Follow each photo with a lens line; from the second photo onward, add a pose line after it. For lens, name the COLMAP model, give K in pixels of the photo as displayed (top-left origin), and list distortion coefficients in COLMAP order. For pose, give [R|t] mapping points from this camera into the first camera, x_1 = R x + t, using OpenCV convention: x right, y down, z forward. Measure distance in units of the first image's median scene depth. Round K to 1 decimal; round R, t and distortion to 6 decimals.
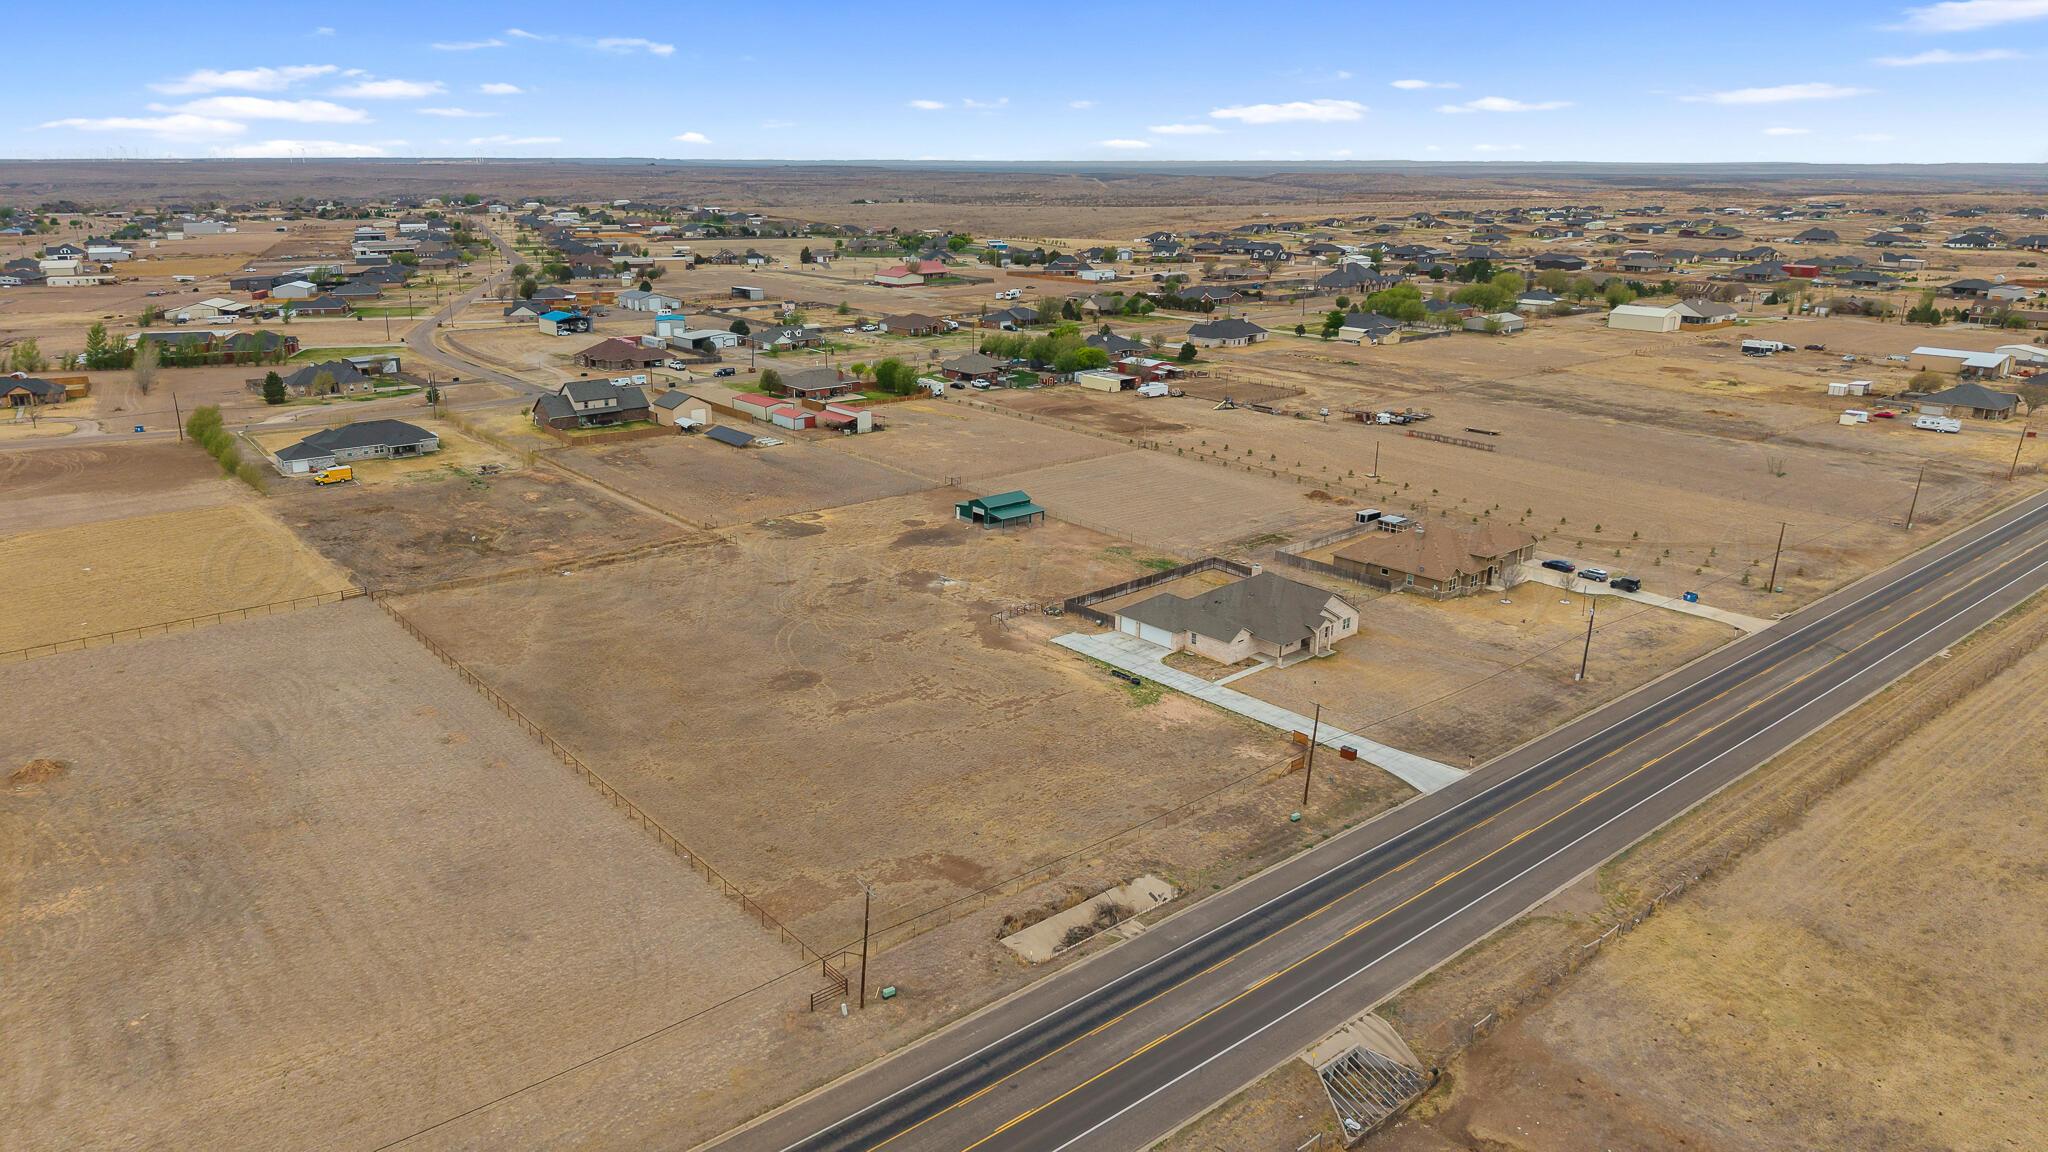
lens RADIAL K [[1371.4, 0, 991.6], [0, 1371.4, 580.0], [0, 0, 1]] dist [0.073184, -0.108026]
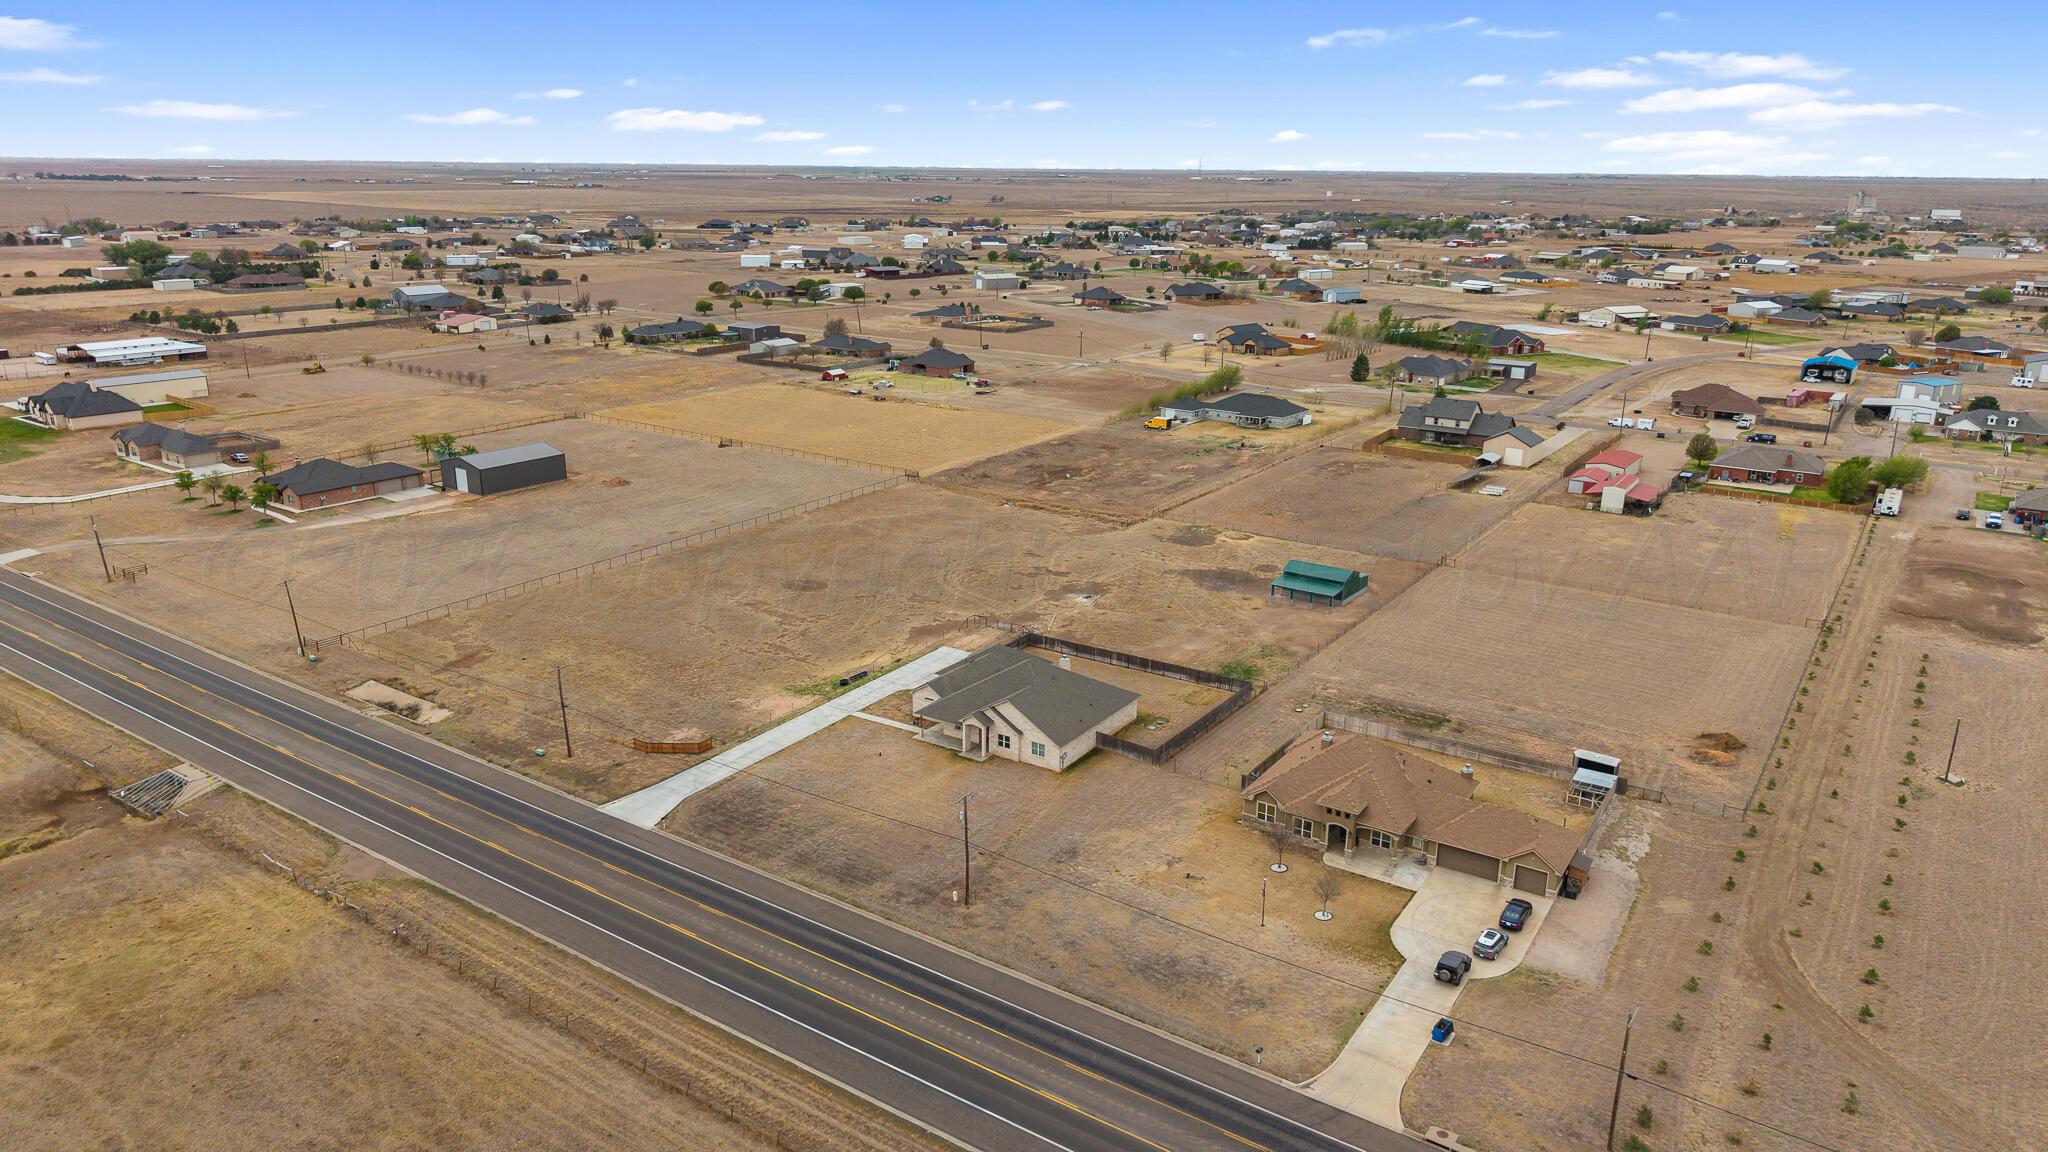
lens RADIAL K [[1371.4, 0, 991.6], [0, 1371.4, 580.0], [0, 0, 1]] dist [0.073184, -0.108026]
pose [[0.257094, 0.282725, -0.924105, 1.181691], [-0.295591, 0.933423, 0.203340, -0.264290], [0.920070, 0.220879, 0.323548, 0.853581]]
